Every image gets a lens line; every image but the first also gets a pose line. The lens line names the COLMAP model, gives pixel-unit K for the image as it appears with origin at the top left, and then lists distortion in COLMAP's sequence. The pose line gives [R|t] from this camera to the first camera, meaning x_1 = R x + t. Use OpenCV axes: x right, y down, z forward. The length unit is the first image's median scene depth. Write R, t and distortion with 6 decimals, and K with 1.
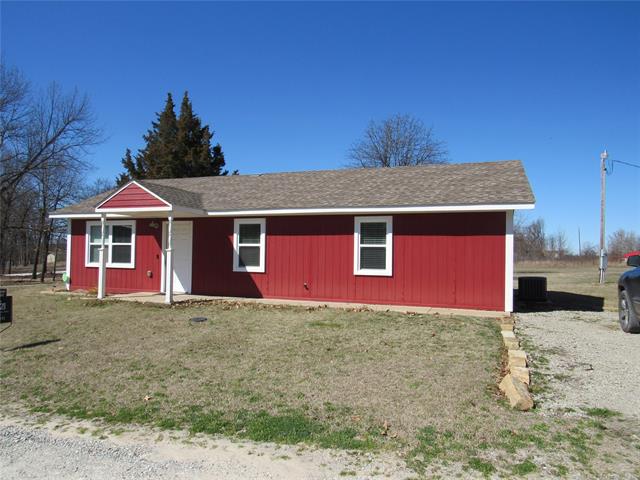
lens RADIAL K [[432.7, 0, 318.8], [0, 432.7, 239.9], [0, 0, 1]] dist [-0.022048, -0.001310]
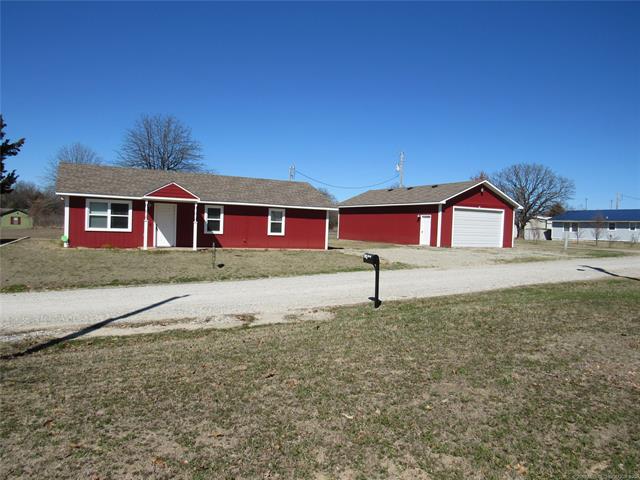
lens RADIAL K [[457.7, 0, 318.3], [0, 457.7, 240.3], [0, 0, 1]] dist [-0.029928, 0.013216]
pose [[0.687384, -0.004874, 0.726278, -1.279905], [-0.043040, 0.997947, 0.047432, -0.011489], [-0.725018, -0.063863, 0.685763, -0.680715]]
